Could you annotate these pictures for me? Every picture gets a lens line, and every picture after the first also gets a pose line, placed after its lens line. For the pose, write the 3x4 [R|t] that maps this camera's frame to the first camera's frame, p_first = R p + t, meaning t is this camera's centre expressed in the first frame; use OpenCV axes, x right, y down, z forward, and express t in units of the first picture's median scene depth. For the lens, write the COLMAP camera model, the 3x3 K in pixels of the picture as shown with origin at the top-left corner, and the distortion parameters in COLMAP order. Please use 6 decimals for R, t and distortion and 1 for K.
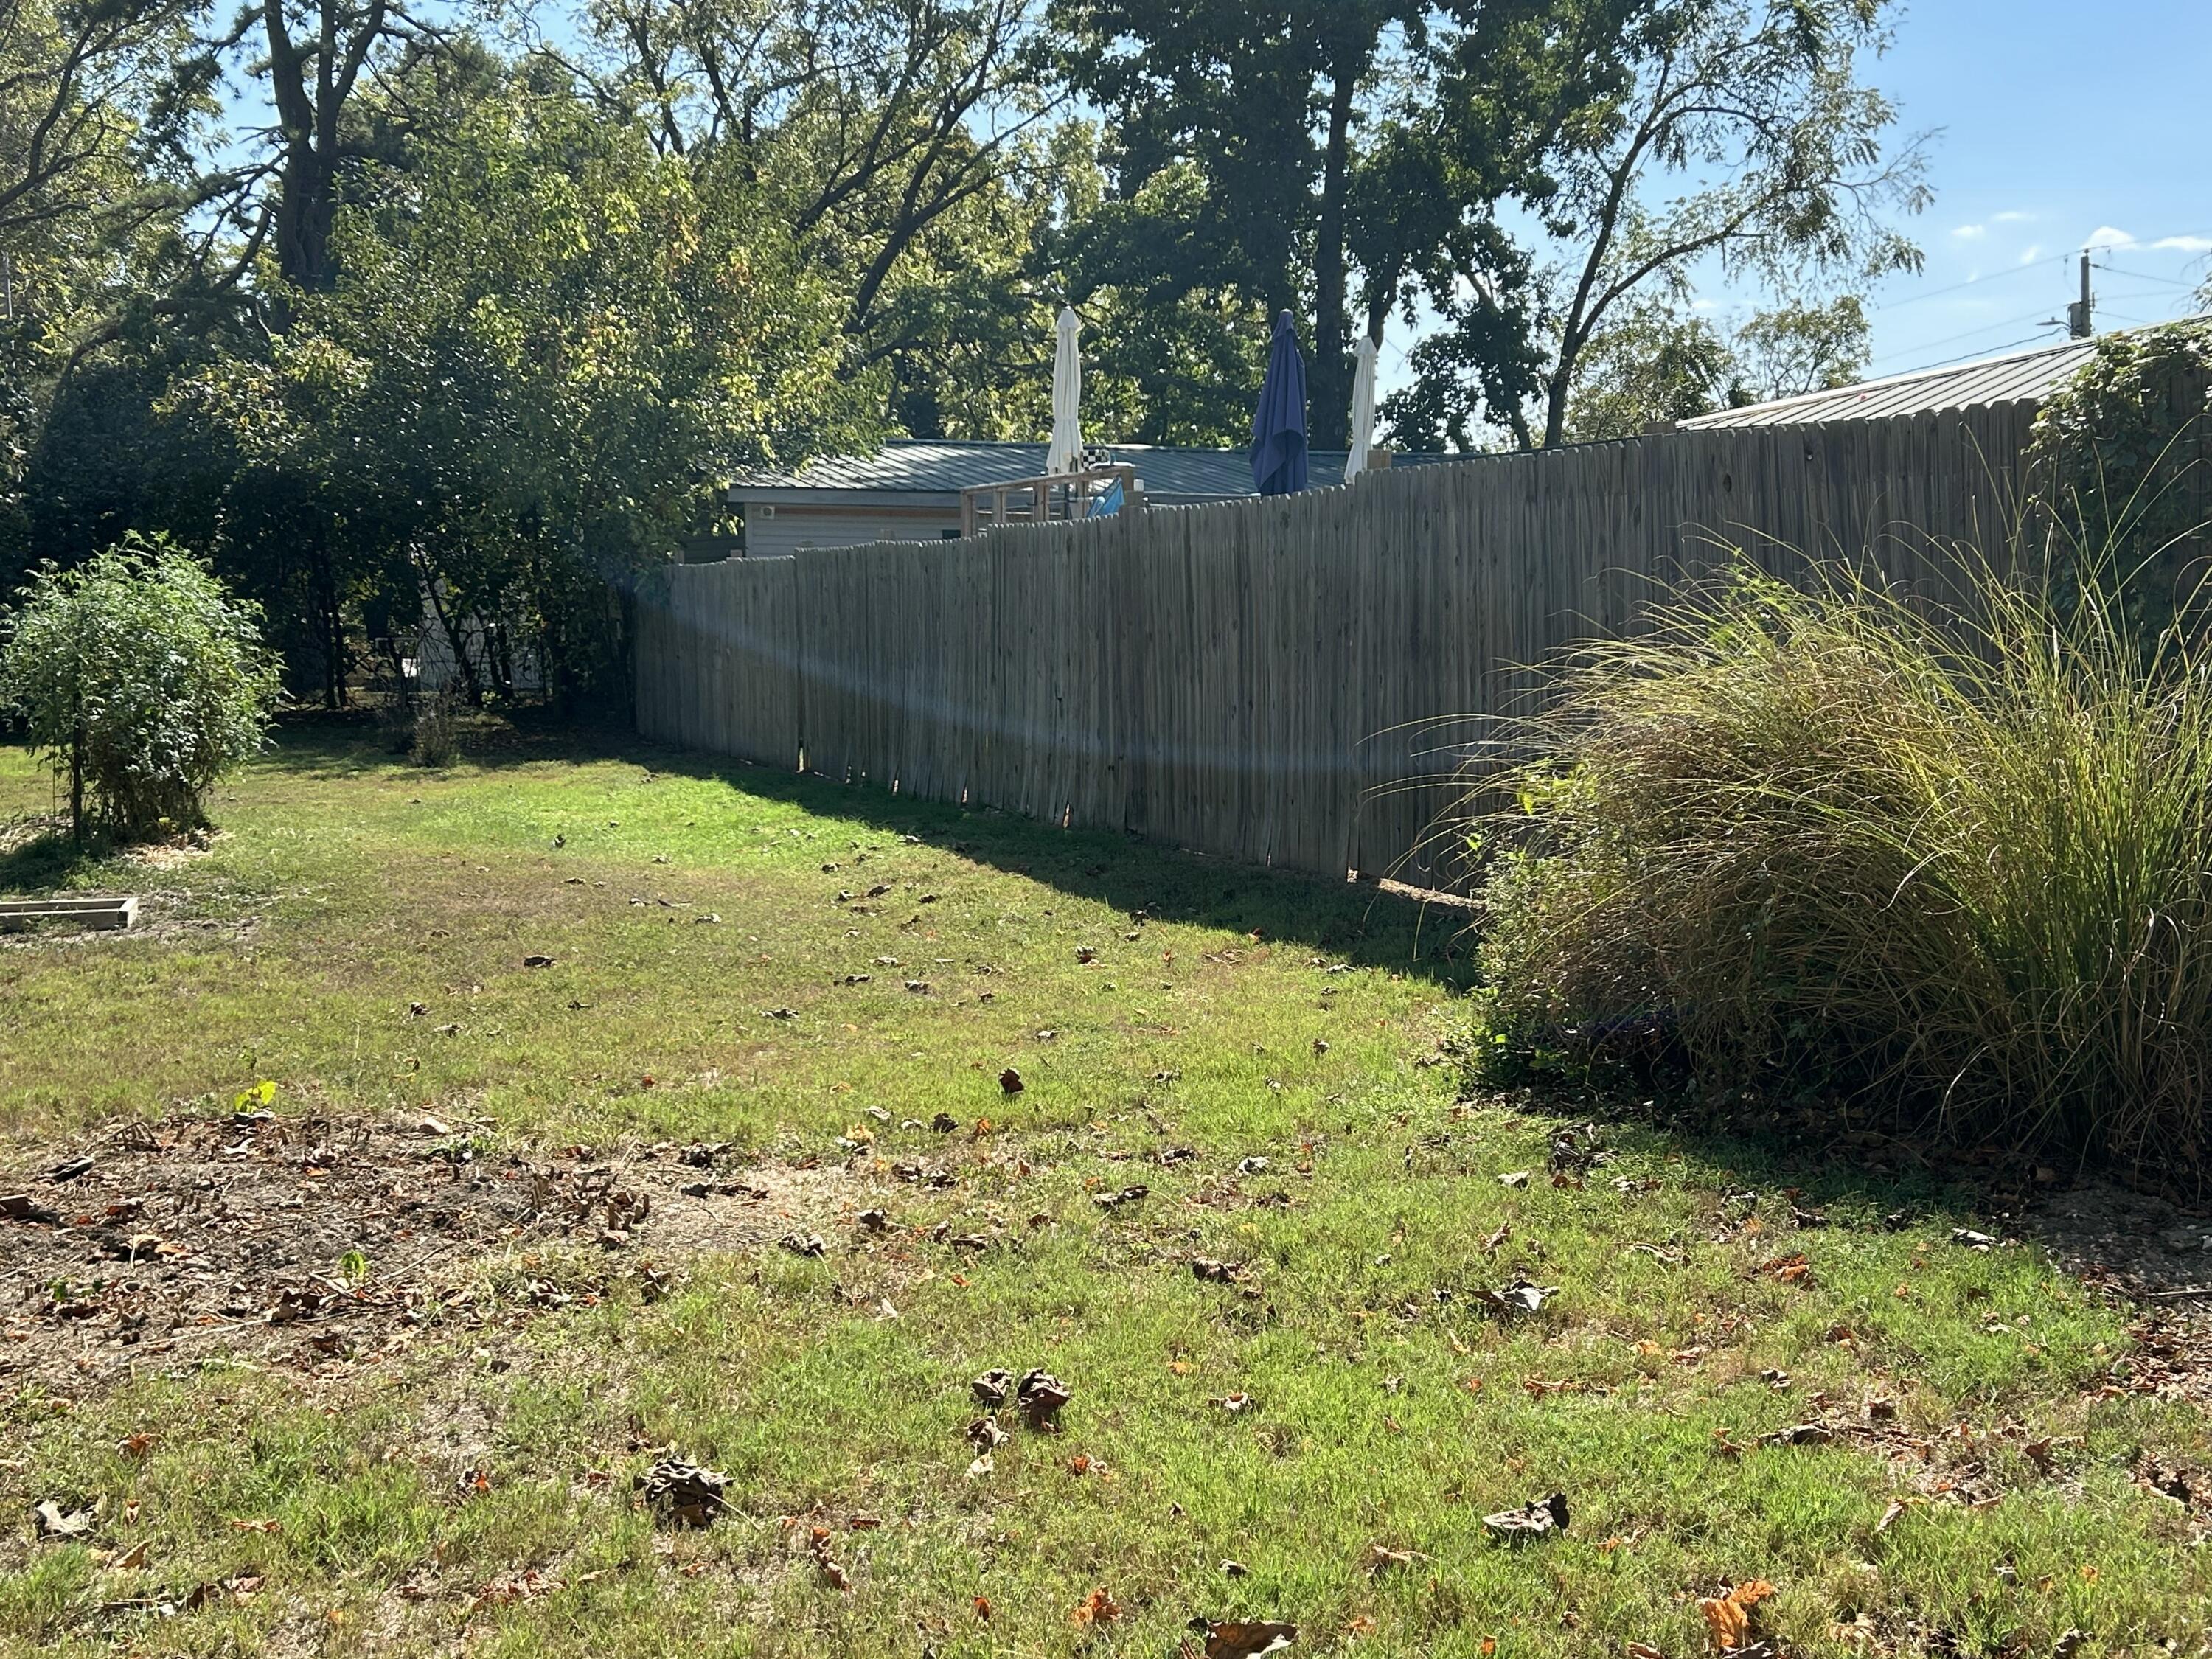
lens RADIAL K [[2487.1, 0, 1098.0], [0, 2487.1, 899.6], [0, 0, 1]] dist [0.086083, -0.209521]
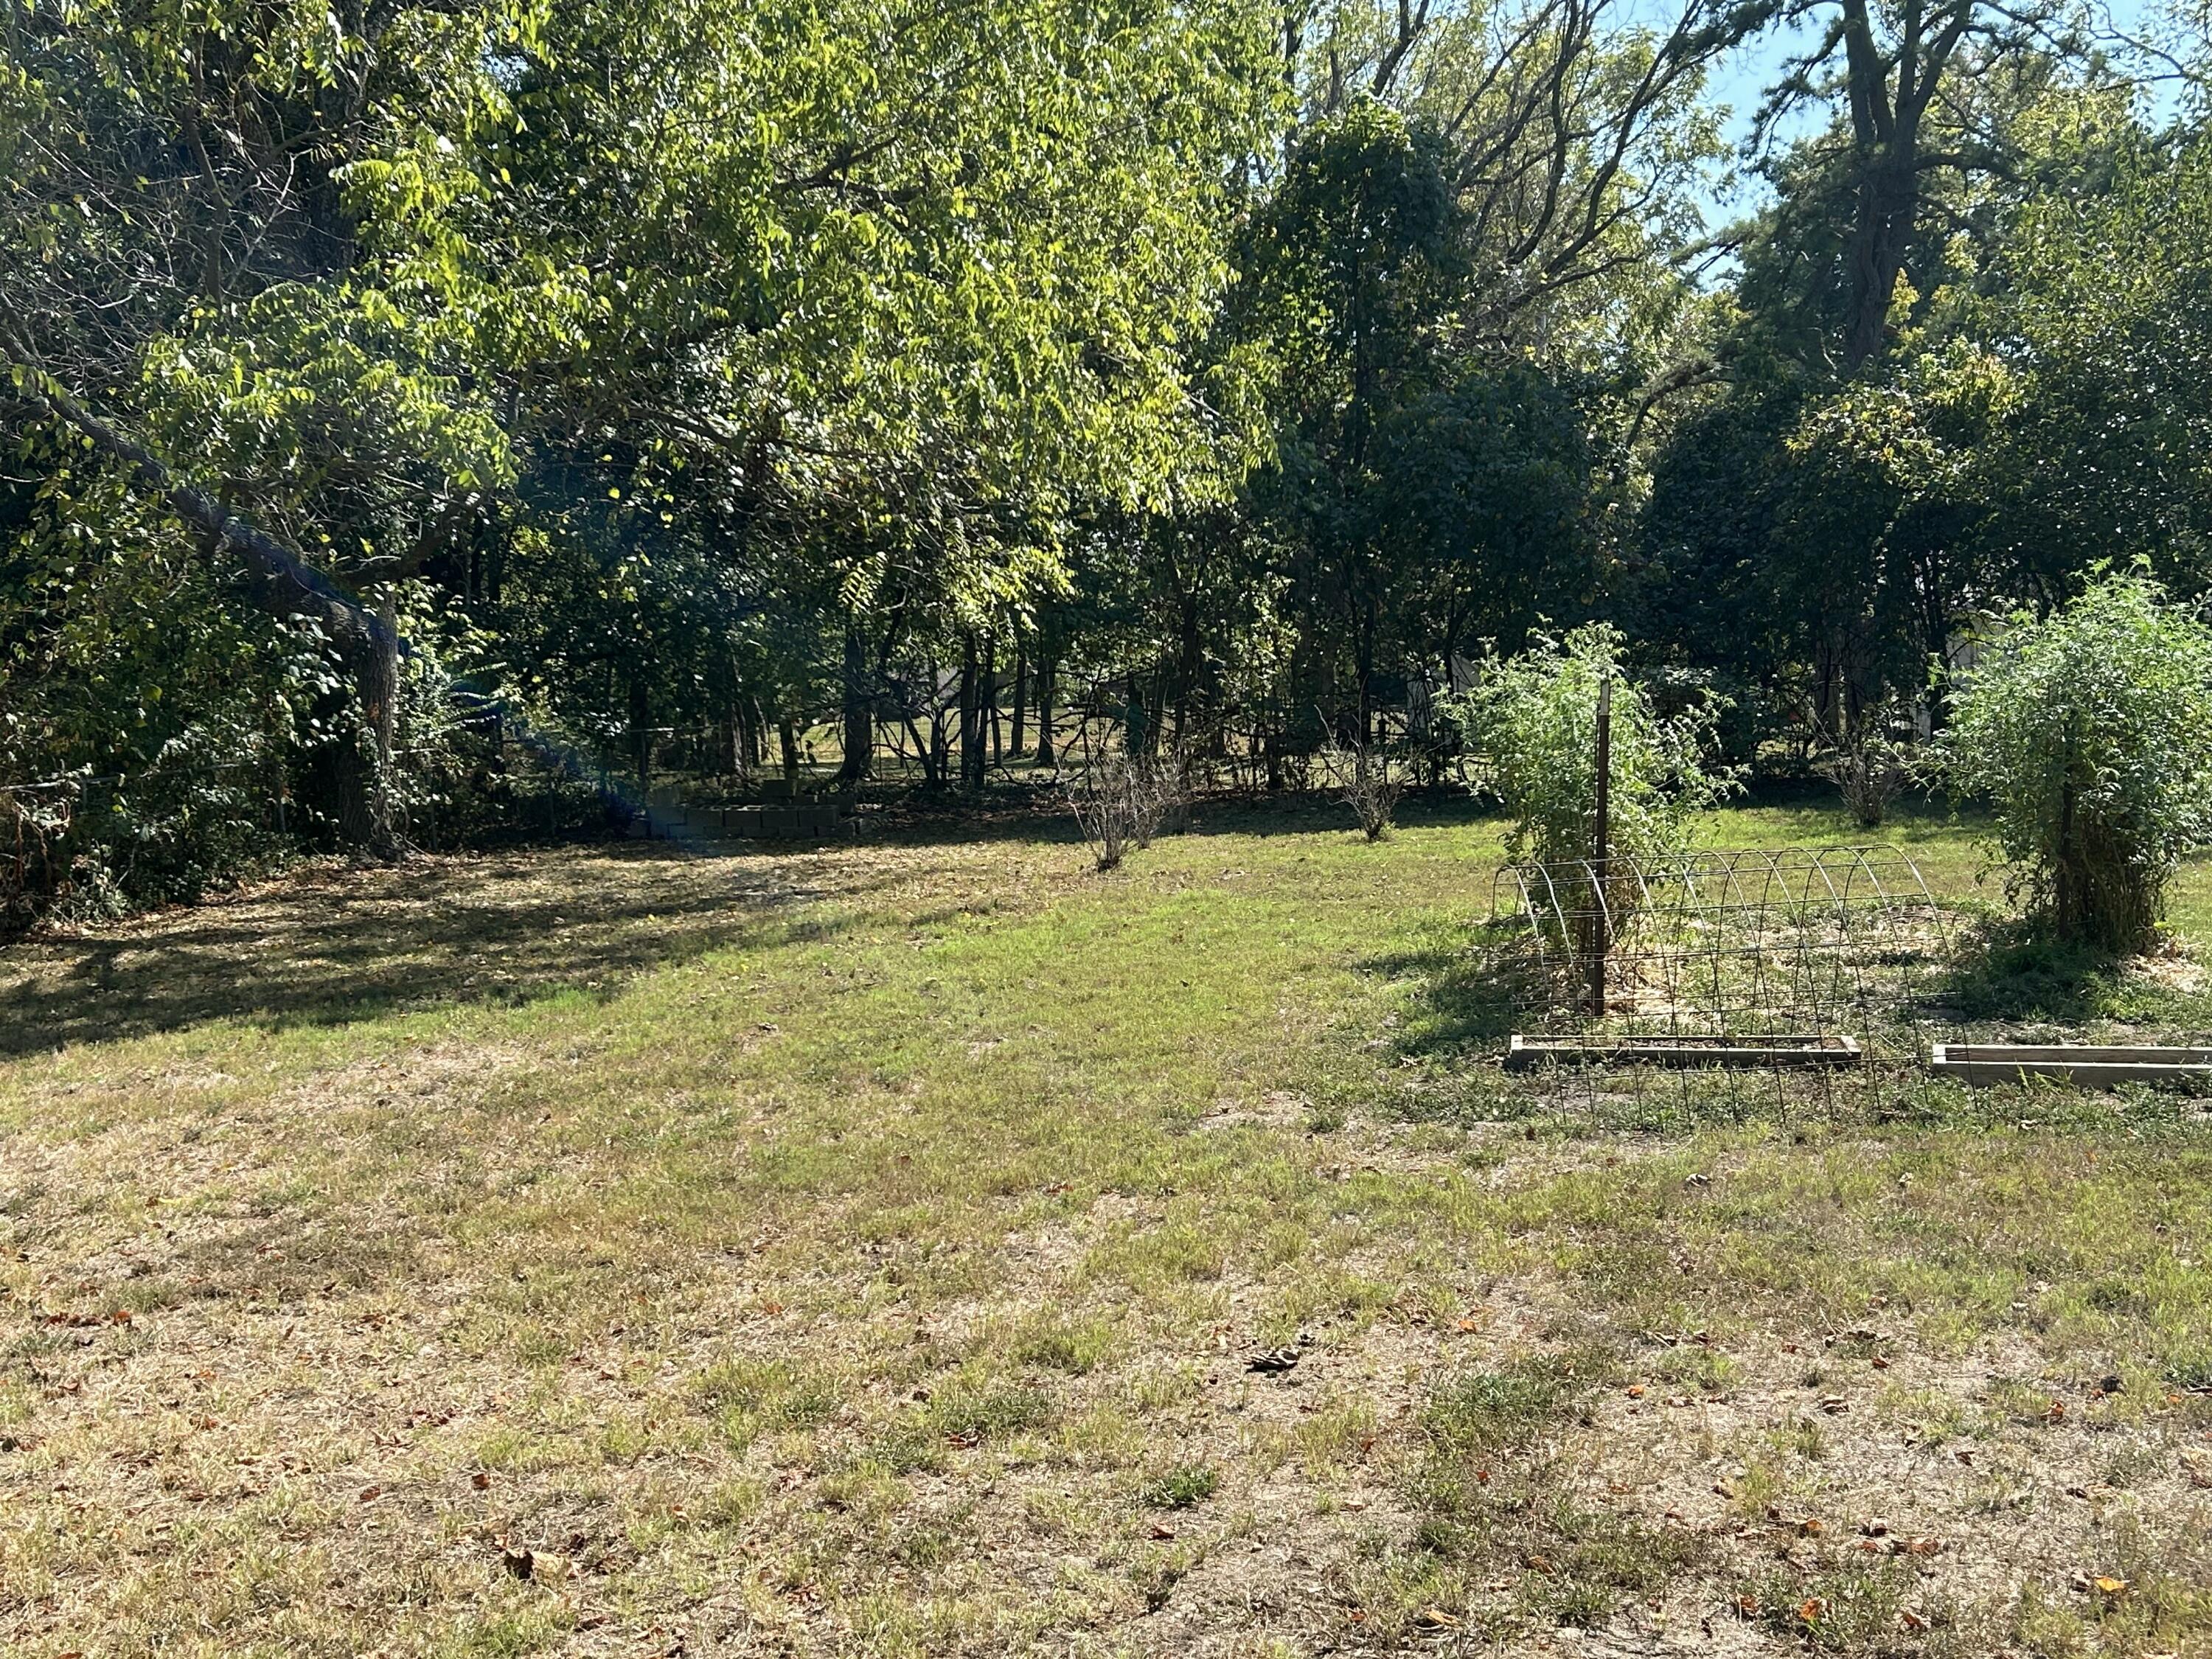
lens RADIAL K [[2487.1, 0, 1098.0], [0, 2487.1, 899.6], [0, 0, 1]] dist [0.086083, -0.209521]
pose [[0.864099, 0.024841, -0.502708, -0.127580], [-0.035353, 0.999310, -0.011387, -0.009585], [0.502078, 0.027612, 0.864381, 0.080873]]
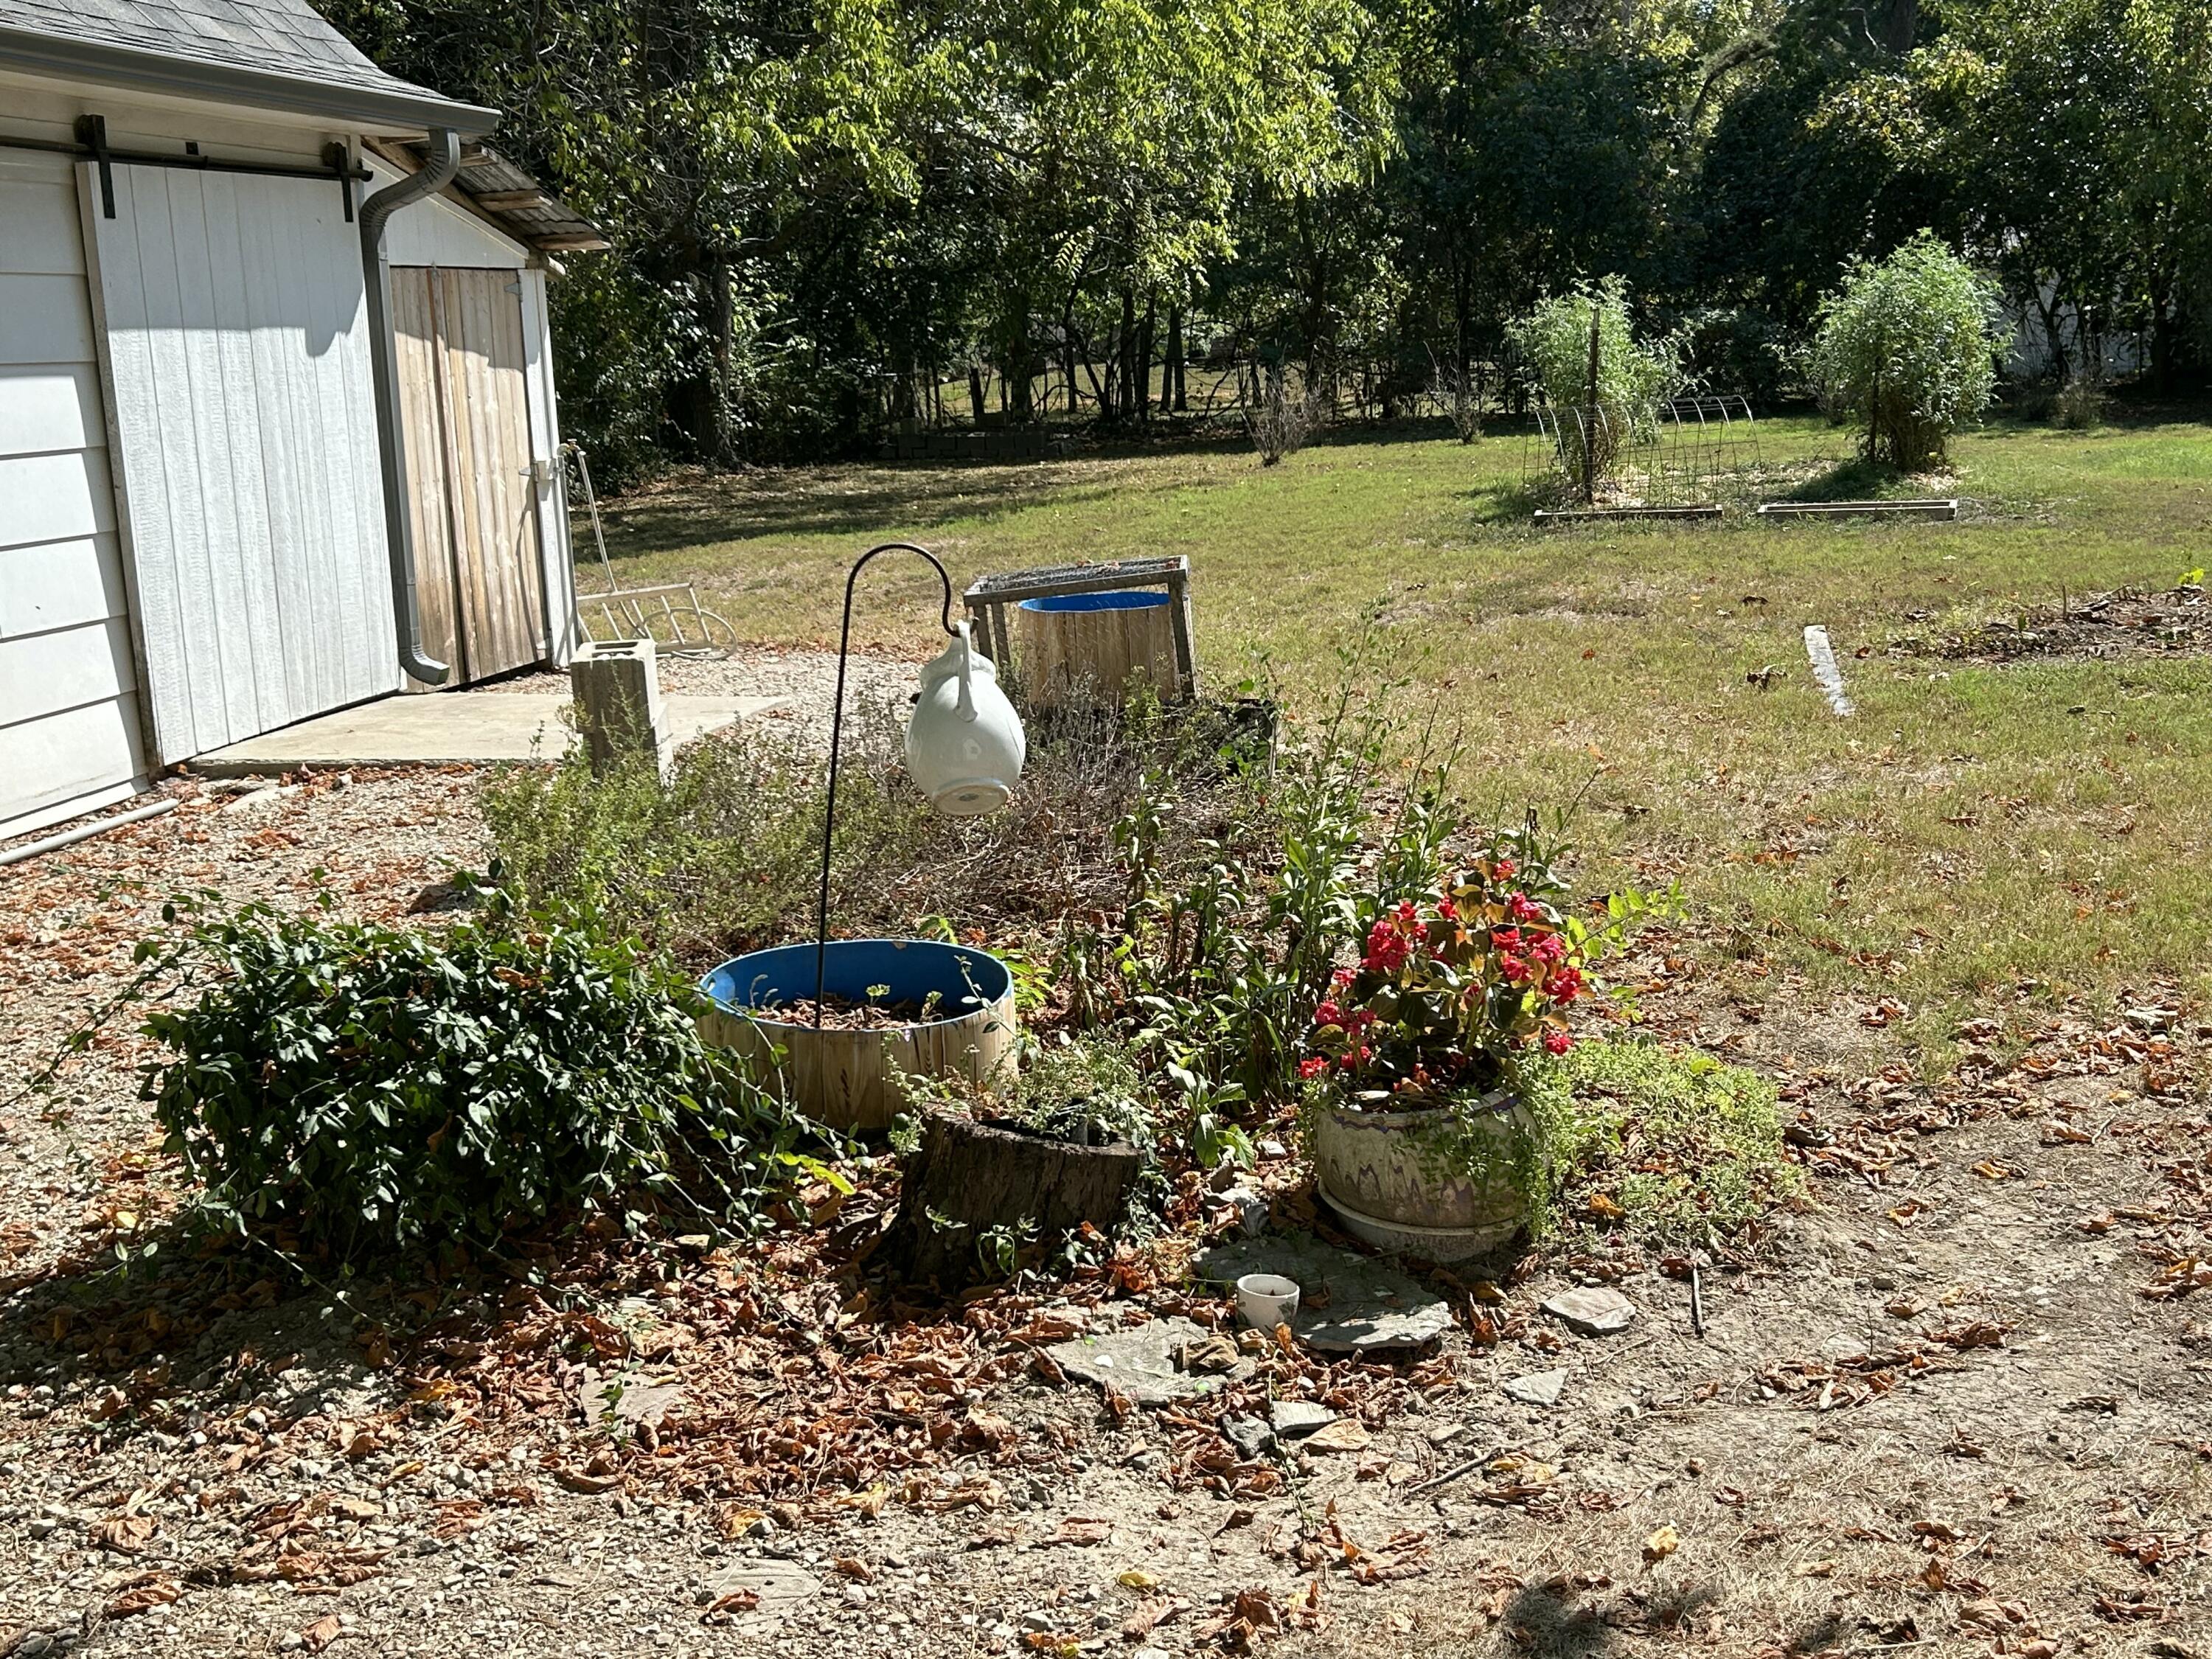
lens RADIAL K [[2487.1, 0, 1098.0], [0, 2487.1, 899.6], [0, 0, 1]] dist [0.086083, -0.209521]
pose [[0.844358, 0.087169, -0.528640, -0.013359], [-0.026208, 0.992215, 0.121749, 0.024035], [0.535137, -0.088945, 0.840069, -0.165917]]
